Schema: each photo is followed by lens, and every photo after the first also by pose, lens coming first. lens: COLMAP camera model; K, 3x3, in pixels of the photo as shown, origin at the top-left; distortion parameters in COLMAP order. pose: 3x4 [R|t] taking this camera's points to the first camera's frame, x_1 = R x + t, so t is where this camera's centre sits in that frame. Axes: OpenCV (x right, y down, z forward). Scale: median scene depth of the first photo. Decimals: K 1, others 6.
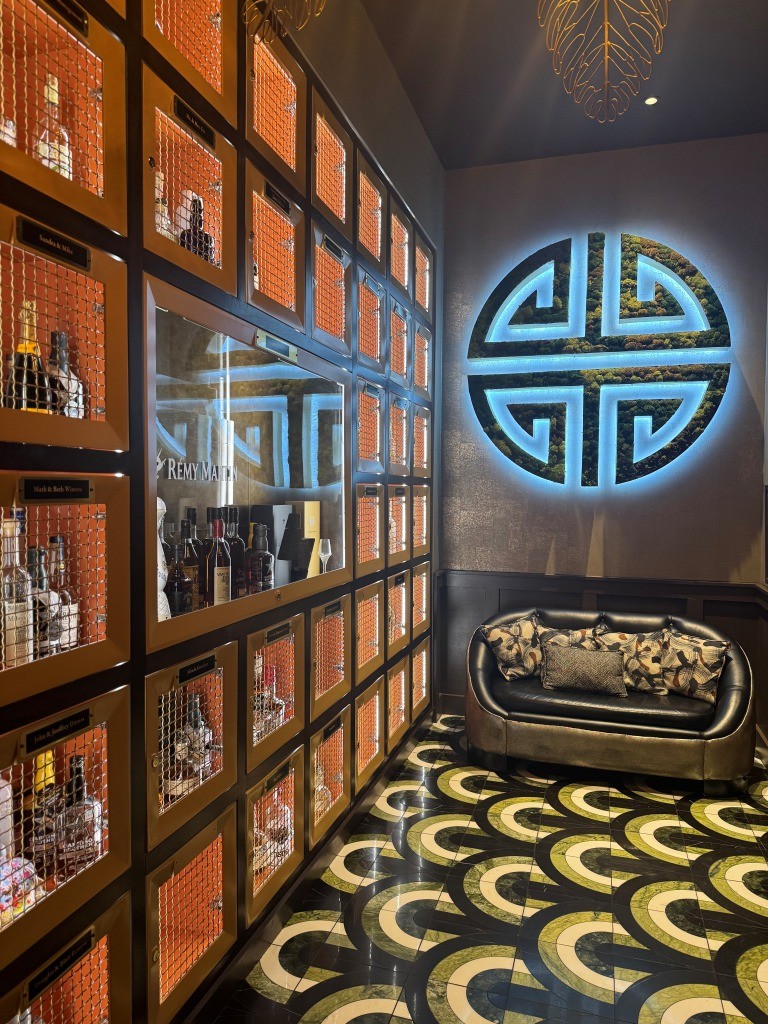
lens RADIAL K [[727.0, 0, 383.1], [0, 727.0, 510.8], [0, 0, 1]] dist [-0.001419, -0.000848]
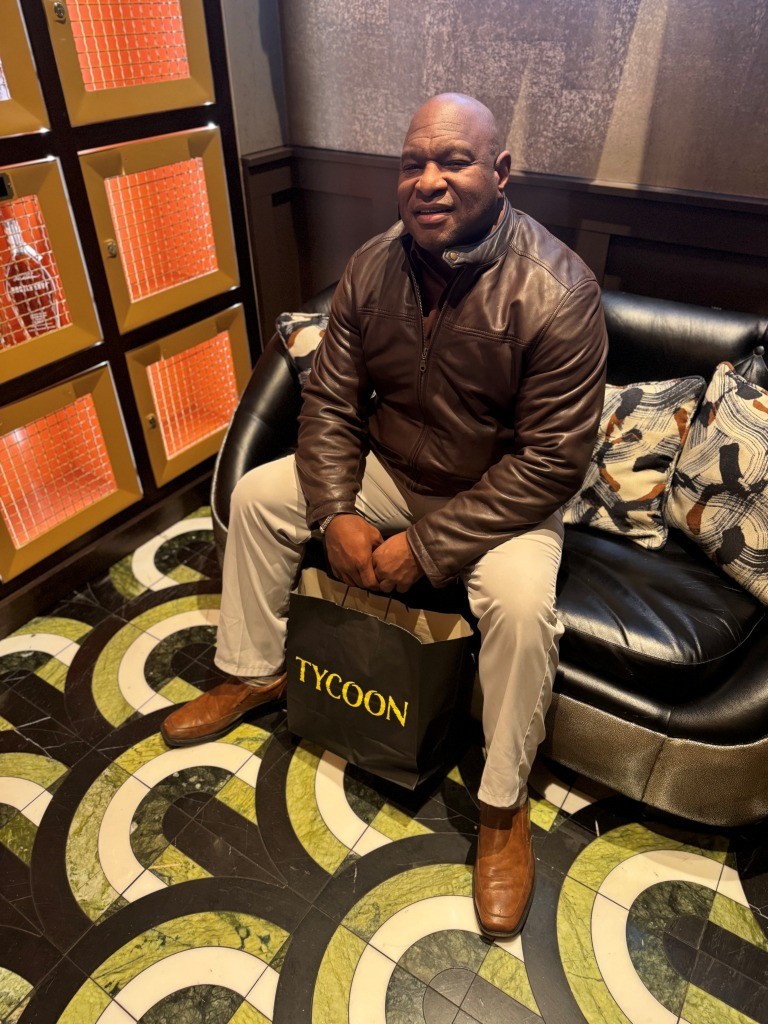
lens RADIAL K [[727.0, 0, 388.0], [0, 727.0, 535.7], [0, 0, 1]] dist [-0.001419, -0.000848]
pose [[0.962079, 0.158553, -0.221959, 0.336129], [-0.005829, 0.825479, 0.564403, 0.033289], [0.272710, -0.541706, 0.795100, 0.658085]]
